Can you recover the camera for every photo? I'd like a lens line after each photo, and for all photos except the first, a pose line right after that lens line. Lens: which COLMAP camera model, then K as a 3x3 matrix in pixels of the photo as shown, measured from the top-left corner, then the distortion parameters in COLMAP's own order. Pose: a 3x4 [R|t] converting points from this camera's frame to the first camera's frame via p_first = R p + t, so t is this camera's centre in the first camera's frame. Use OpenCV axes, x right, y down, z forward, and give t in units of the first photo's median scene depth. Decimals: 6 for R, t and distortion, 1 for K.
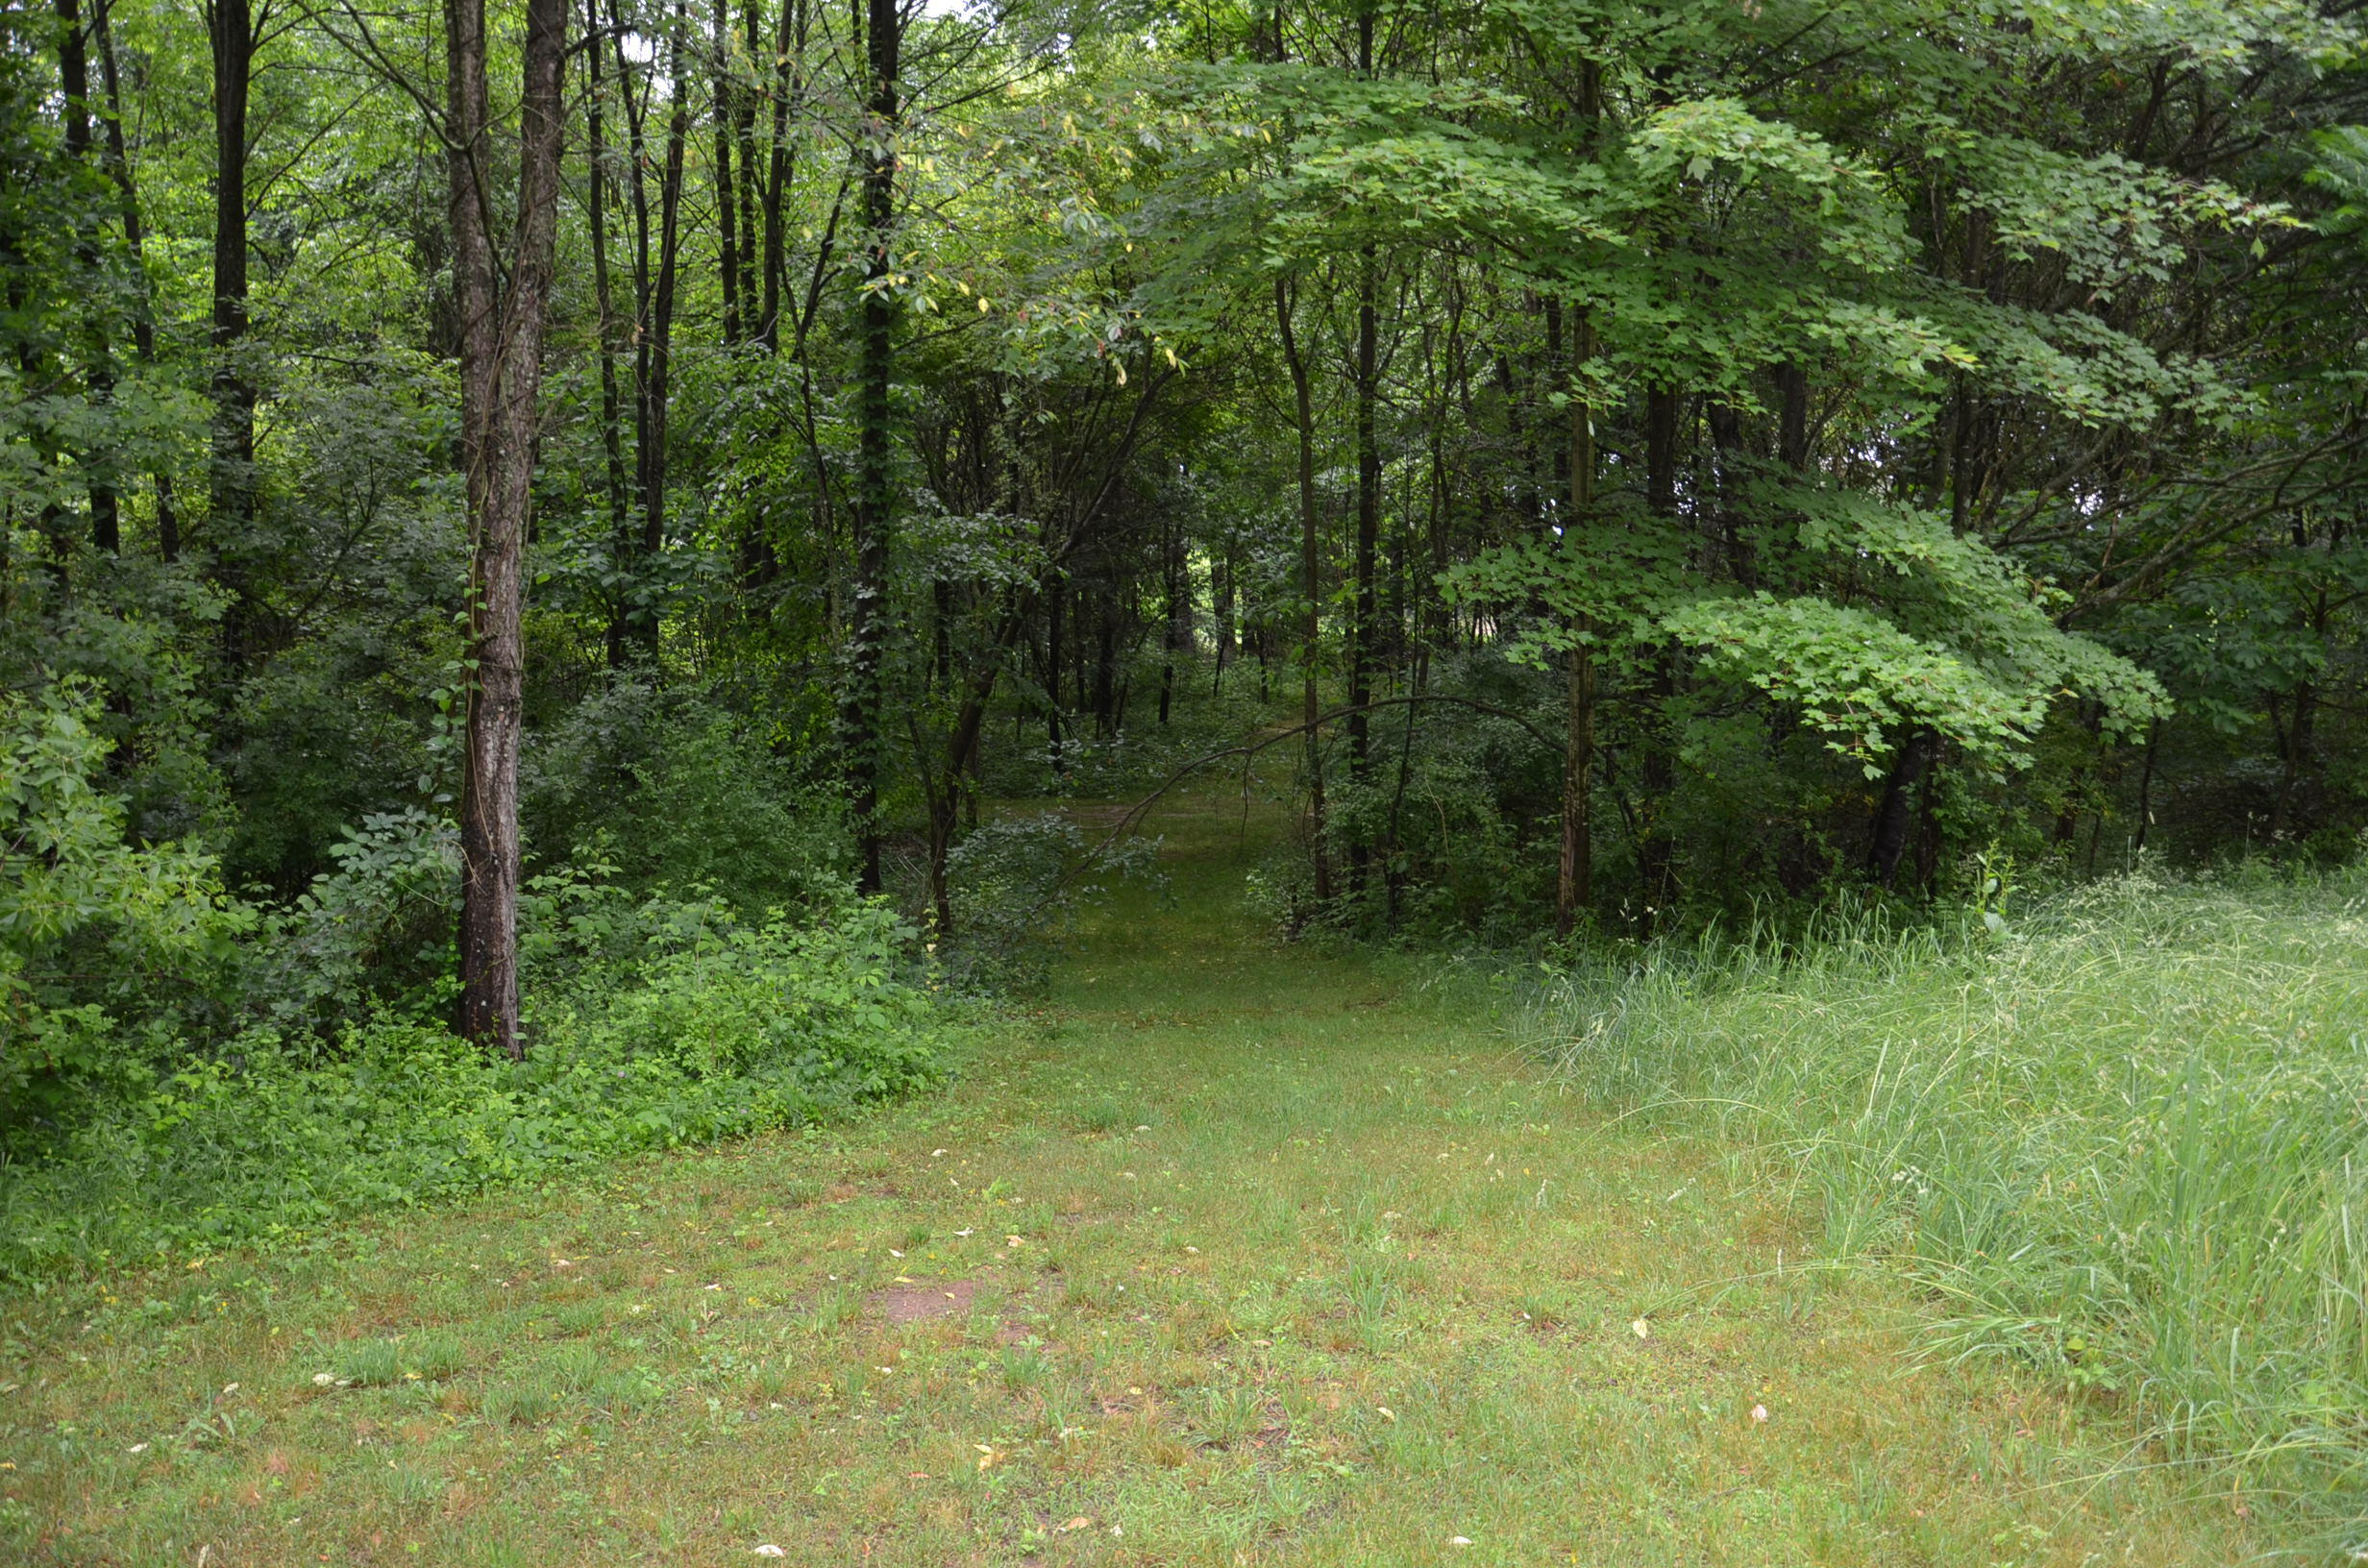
lens RADIAL K [[1845.2, 0, 1184.0], [0, 1845.2, 820.5], [0, 0, 1]] dist [-0.157177, 0.122090]
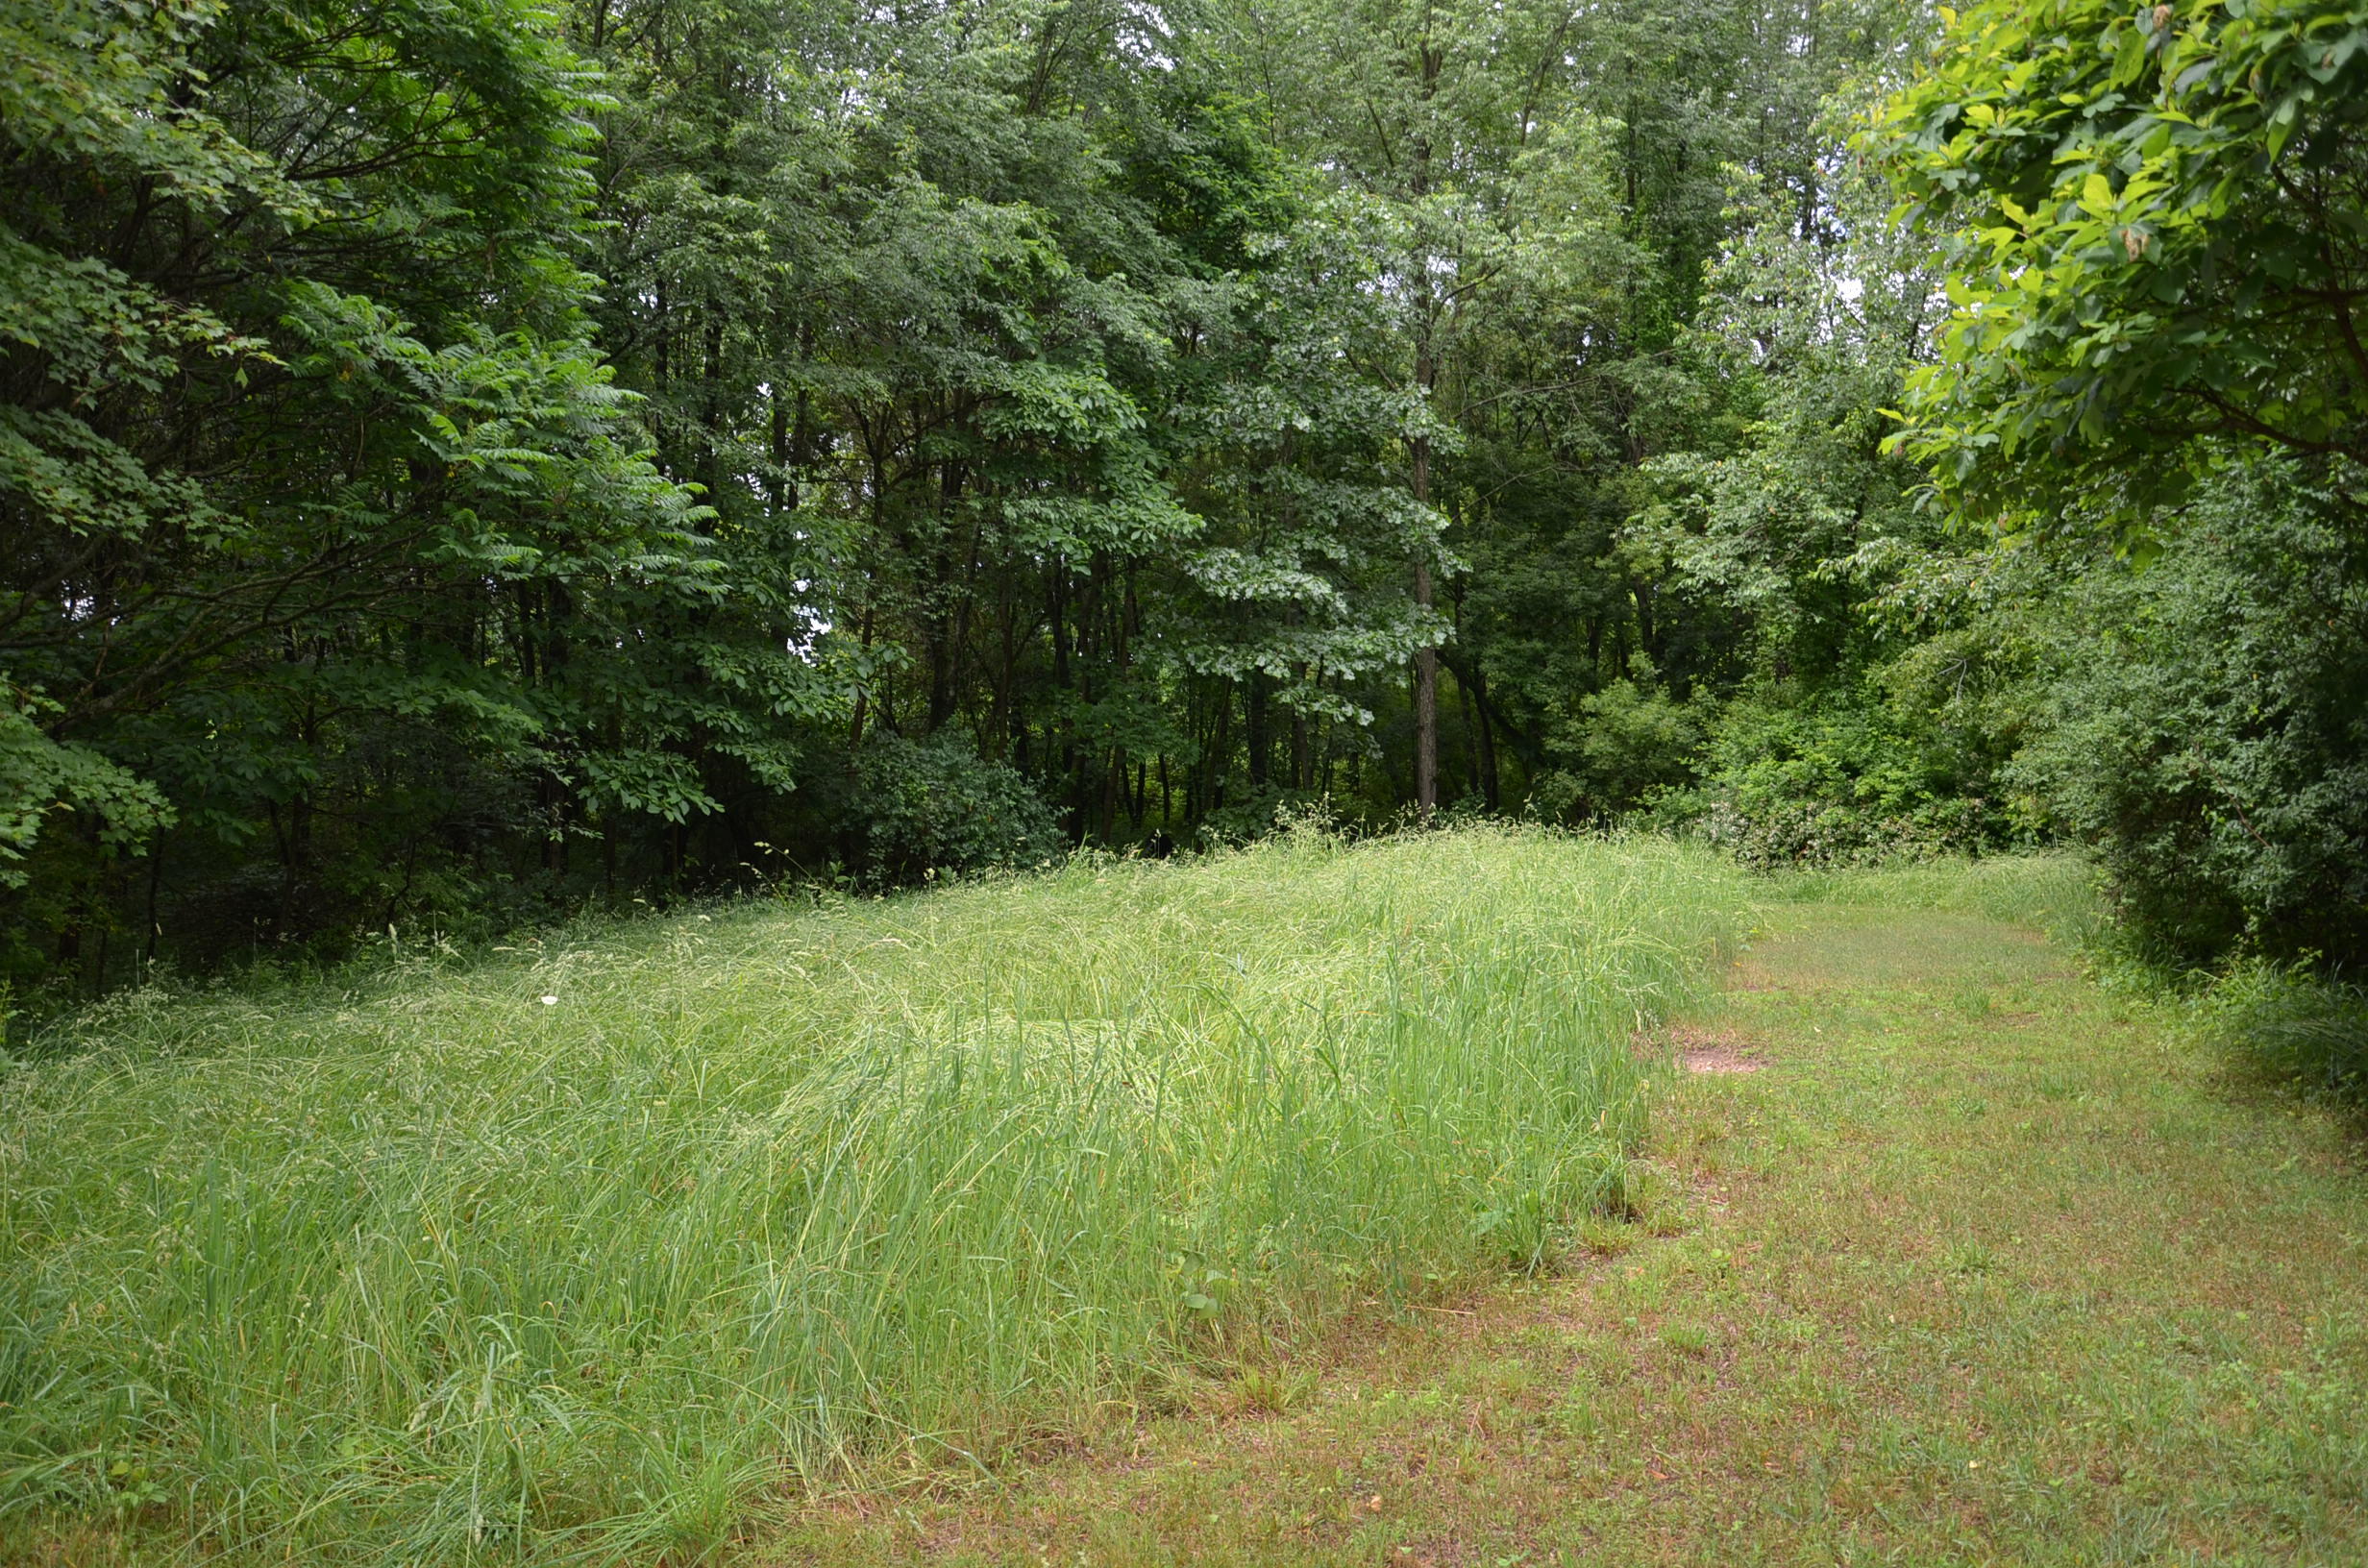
lens RADIAL K [[1845.2, 0, 1184.0], [0, 1845.2, 820.5], [0, 0, 1]] dist [-0.157177, 0.122090]
pose [[0.520584, -0.020291, 0.853569, -0.004520], [0.072928, 0.997121, -0.020775, 0.000397], [-0.850690, 0.073065, 0.520565, -0.011669]]
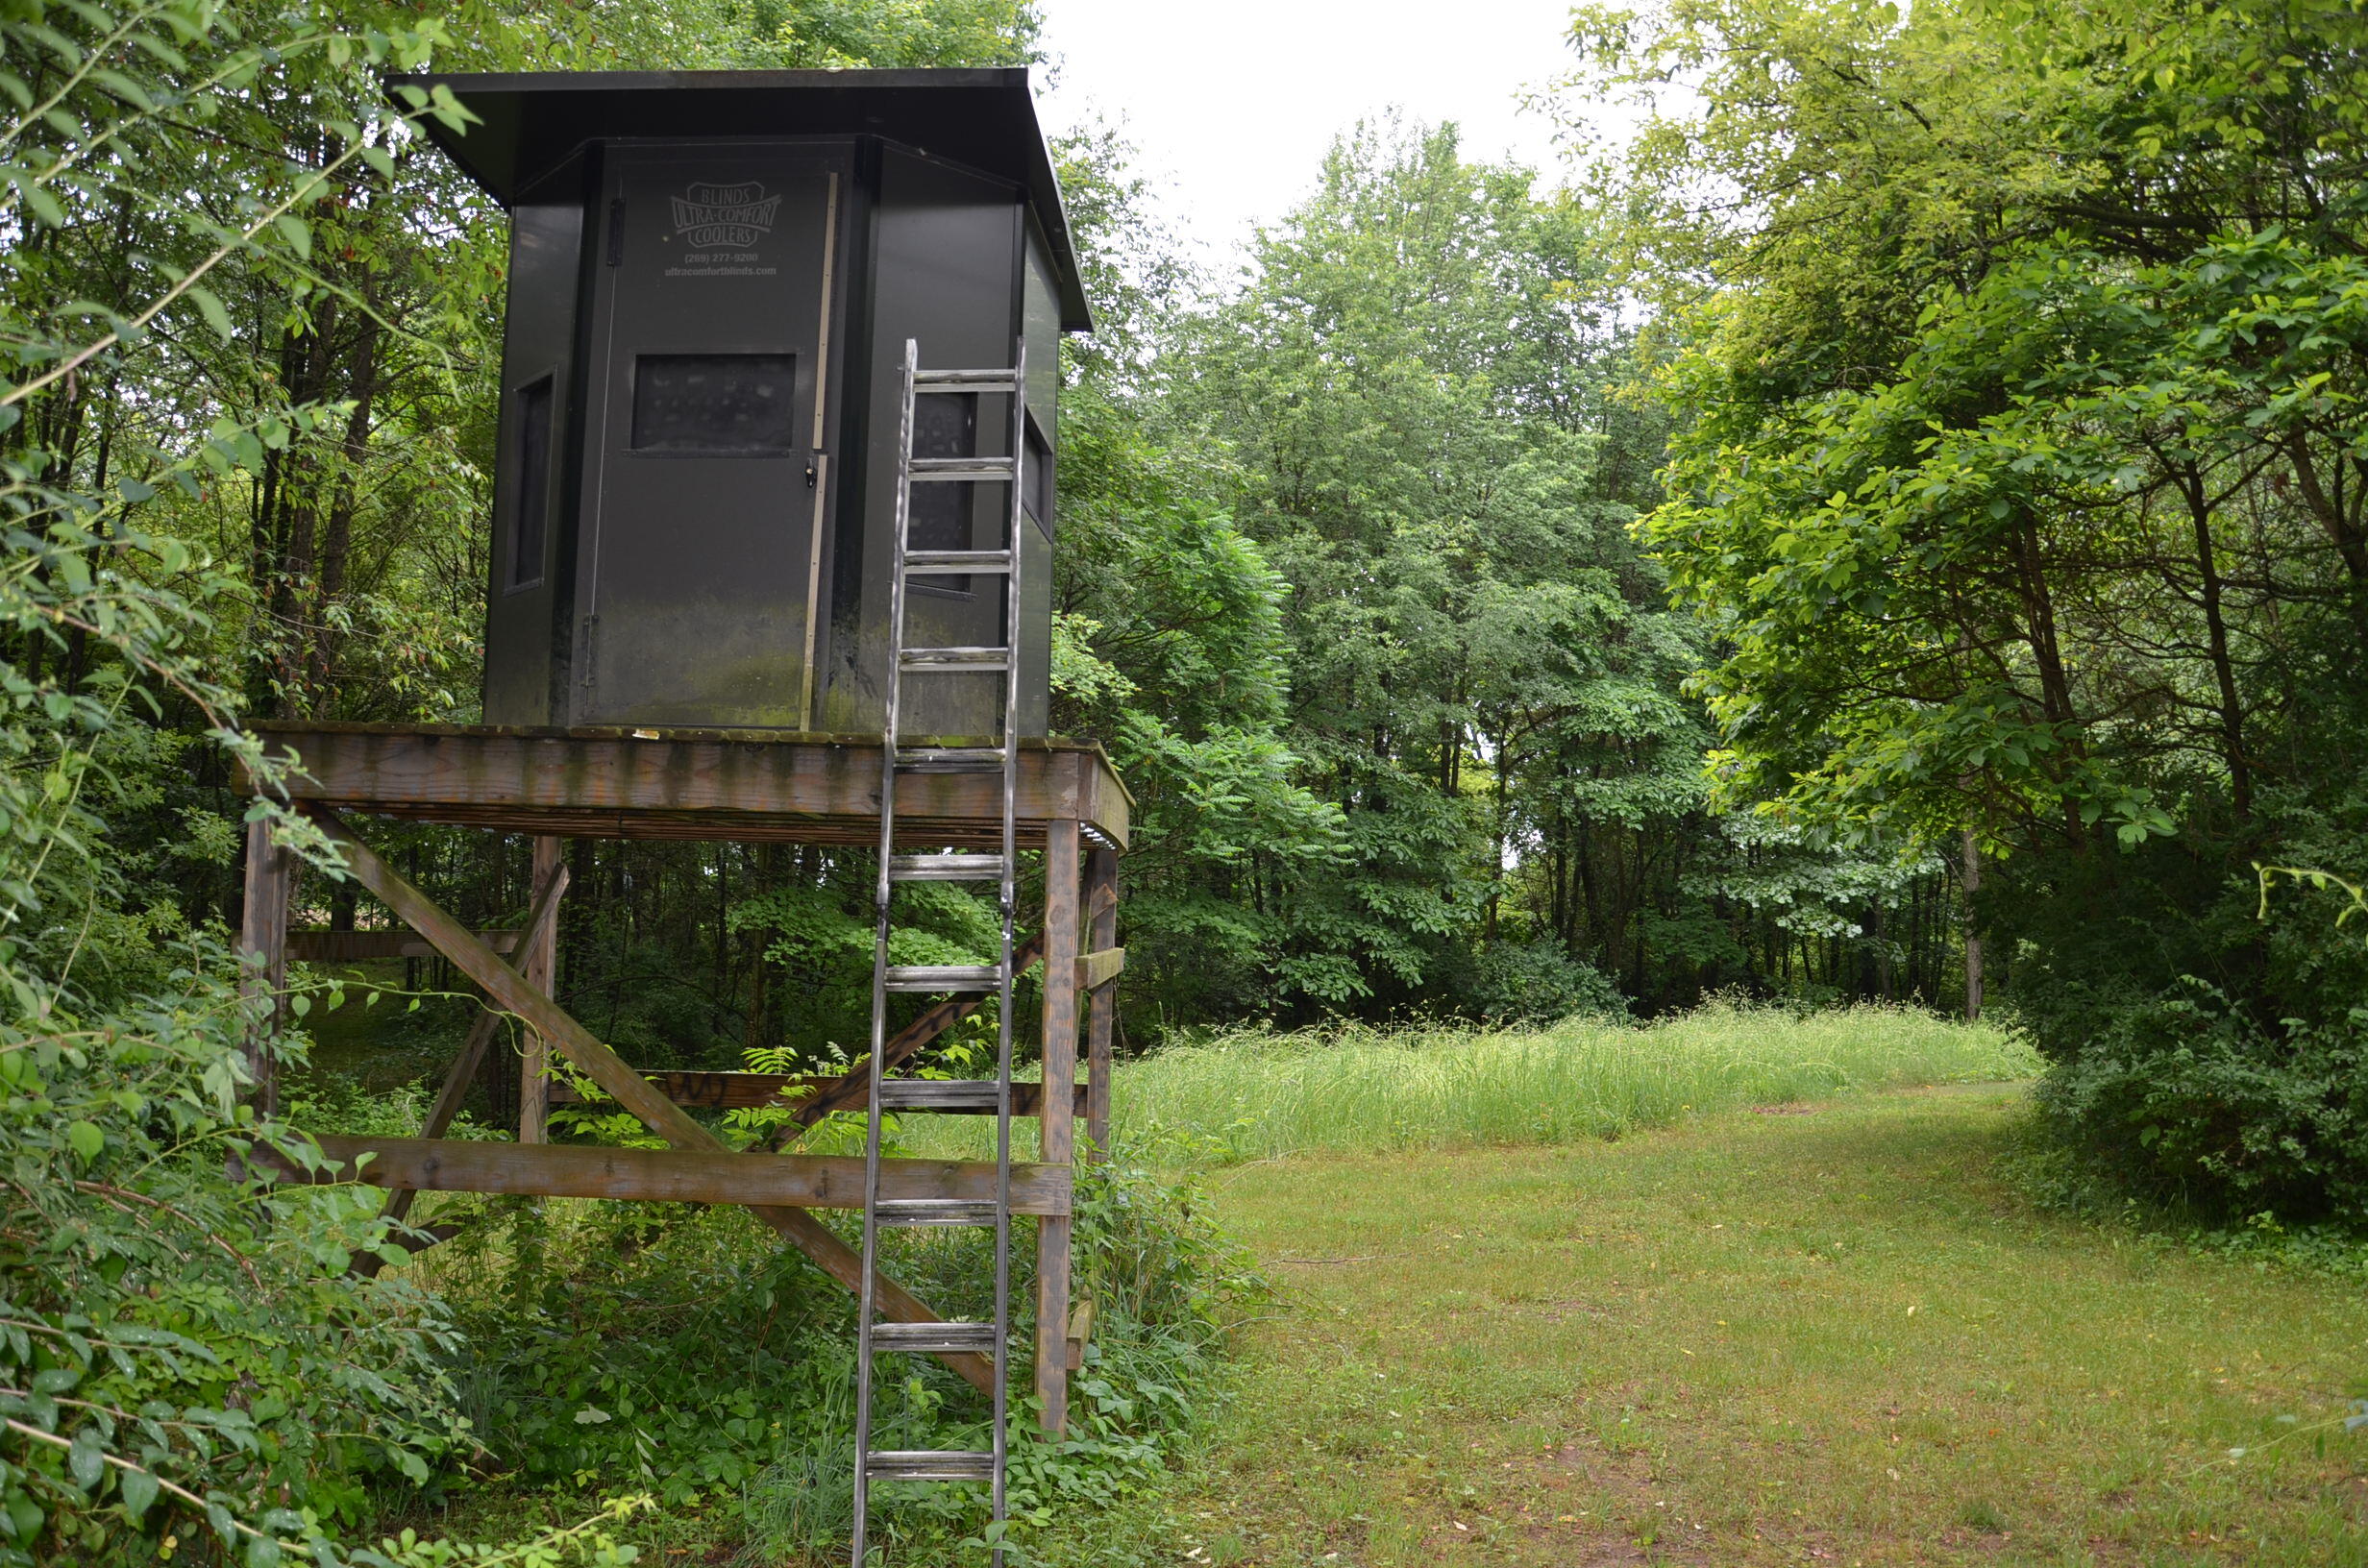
lens RADIAL K [[1845.2, 0, 1184.0], [0, 1845.2, 820.5], [0, 0, 1]] dist [-0.157177, 0.122090]
pose [[0.818213, 0.060630, 0.571710, -0.393644], [0.035045, 0.987315, -0.154860, 0.059869], [-0.573847, 0.146744, 0.805709, -0.578263]]
